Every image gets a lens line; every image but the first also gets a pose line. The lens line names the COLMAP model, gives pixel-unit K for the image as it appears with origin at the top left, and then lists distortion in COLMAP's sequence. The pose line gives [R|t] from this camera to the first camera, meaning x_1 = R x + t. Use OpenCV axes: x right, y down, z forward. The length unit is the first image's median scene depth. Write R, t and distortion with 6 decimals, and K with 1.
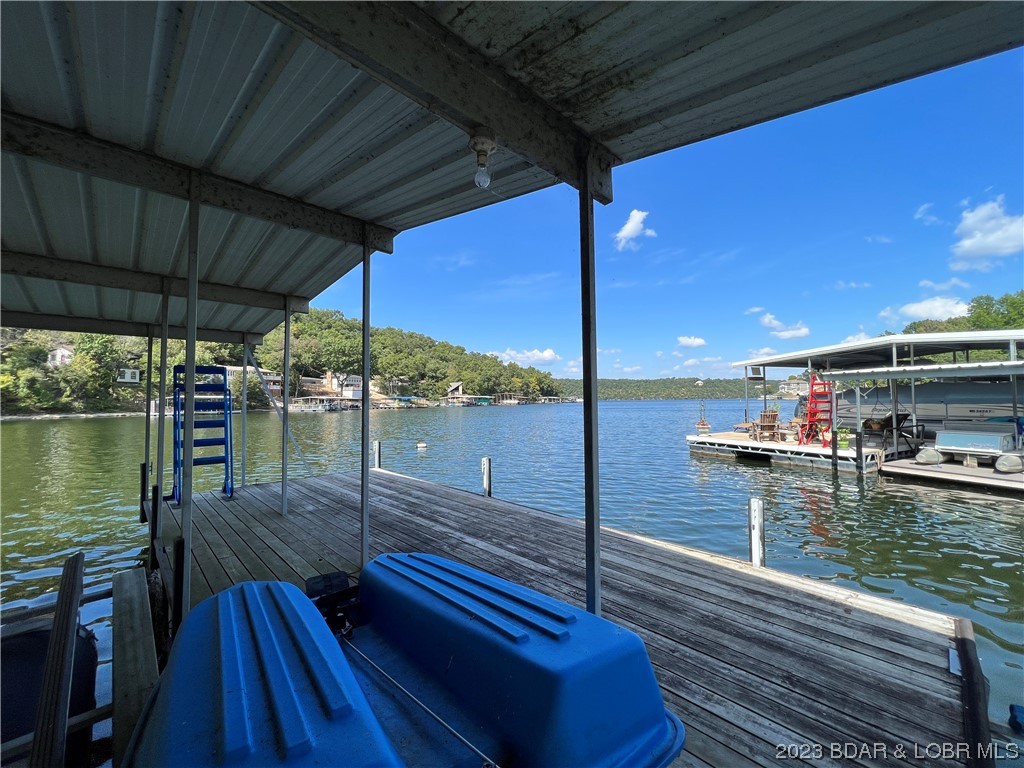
lens RADIAL K [[409.0, 0, 508.0], [0, 409.0, 388.5], [0, 0, 1]] dist [-0.002821, -0.000161]
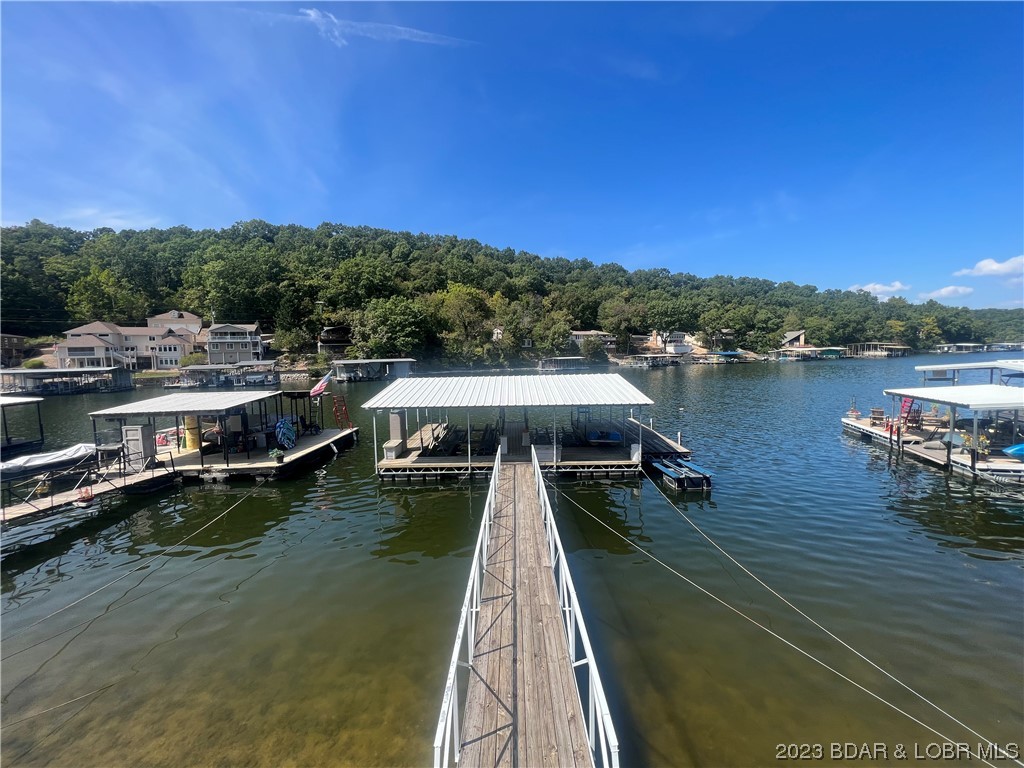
lens RADIAL K [[409.7, 0, 507.9], [0, 409.7, 383.6], [0, 0, 1]] dist [-0.003194, 0.000102]
pose [[0.717224, 0.044025, -0.695451, 0.078944], [0.037943, 0.994055, 0.102058, -0.028634], [0.695809, -0.099586, 0.711289, -0.124897]]
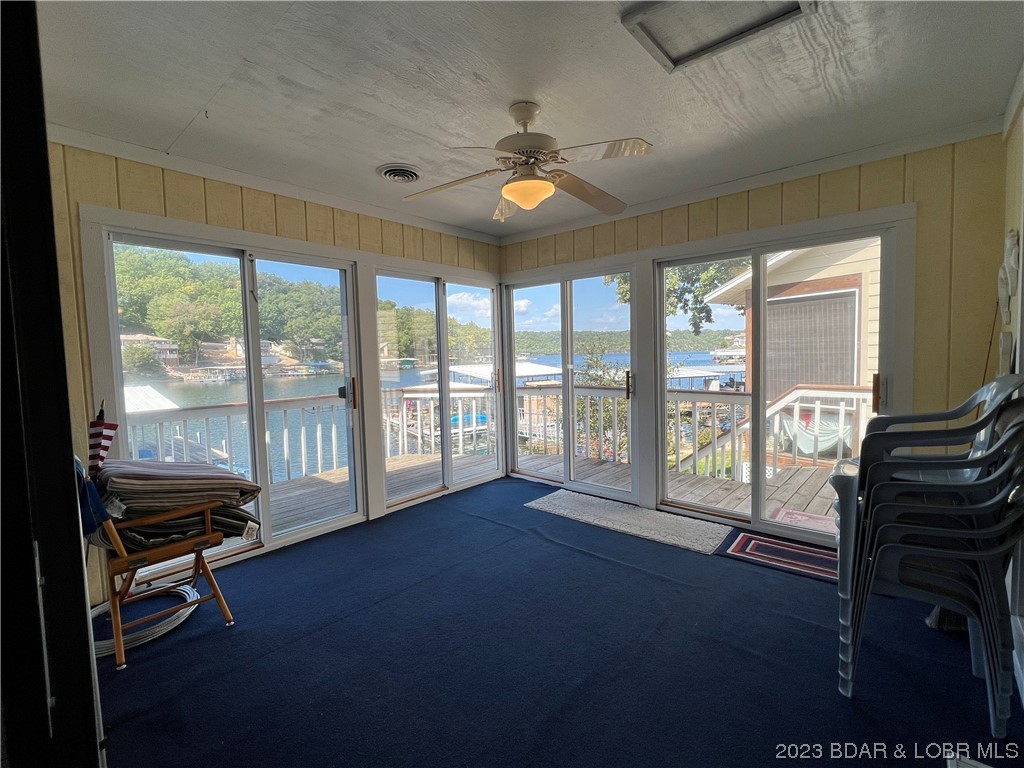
lens RADIAL K [[465.0, 0, 507.9], [0, 465.0, 383.0], [0, 0, 1]] dist [-0.002585, -0.000269]
pose [[0.995602, -0.019428, 0.091652, 0.111067], [0.011139, 0.995870, 0.090106, -0.028733], [-0.093024, -0.088689, 0.991706, -0.156335]]
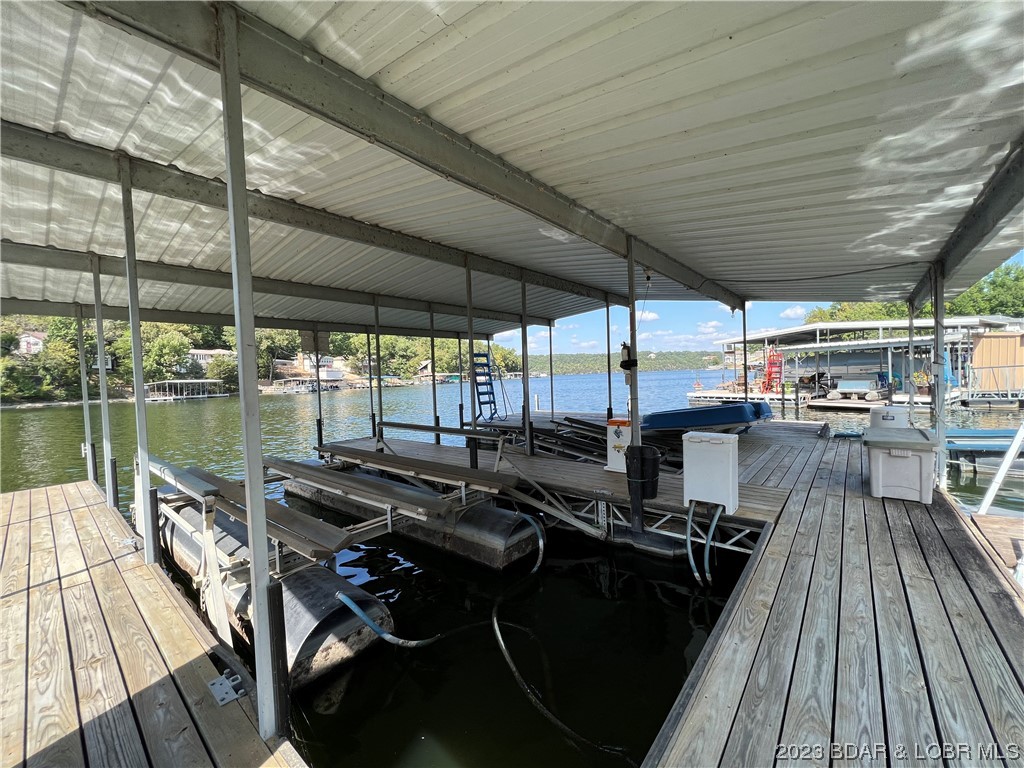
lens RADIAL K [[409.7, 0, 507.9], [0, 409.7, 383.6], [0, 0, 1]] dist [-0.003194, 0.000102]
pose [[0.994536, -0.029664, 0.100089, -0.044737], [0.025137, 0.998616, 0.046189, -0.000098], [-0.101321, -0.043421, 0.993906, -0.050307]]
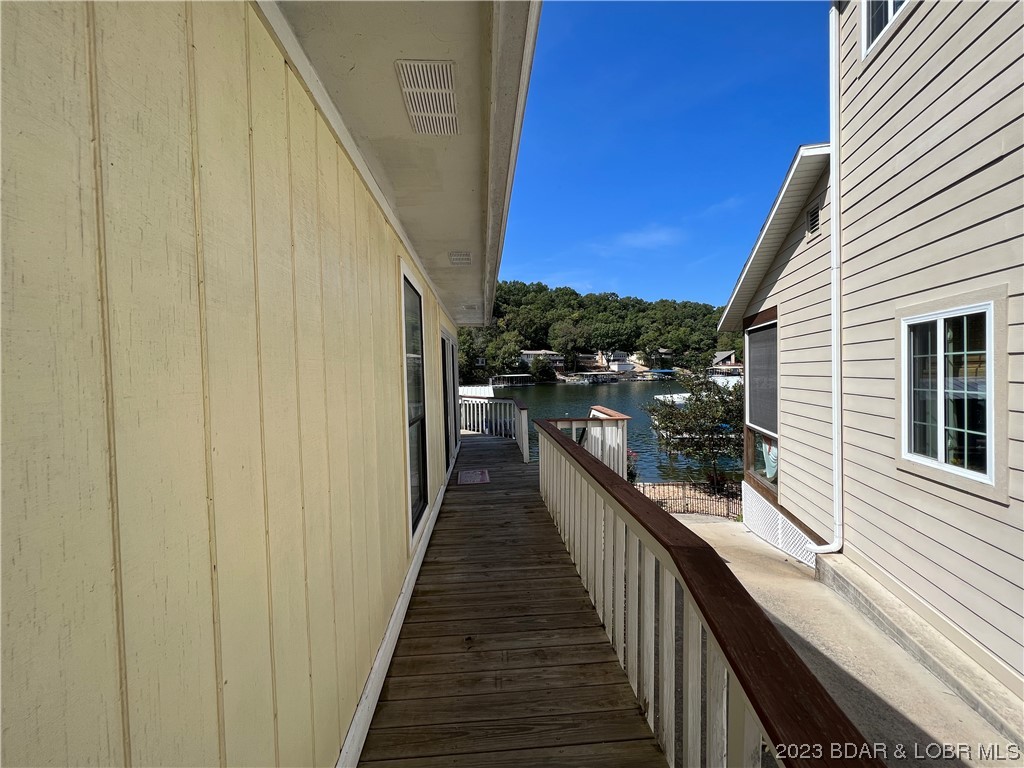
lens RADIAL K [[412.2, 0, 512.0], [0, 412.2, 384.0], [0, 0, 1]] dist [0.009928, -0.000052]
pose [[0.776207, 0.013615, -0.630331, 0.168375], [0.034421, 0.997361, 0.063929, -0.031156], [0.629538, -0.071319, 0.773689, -0.165642]]
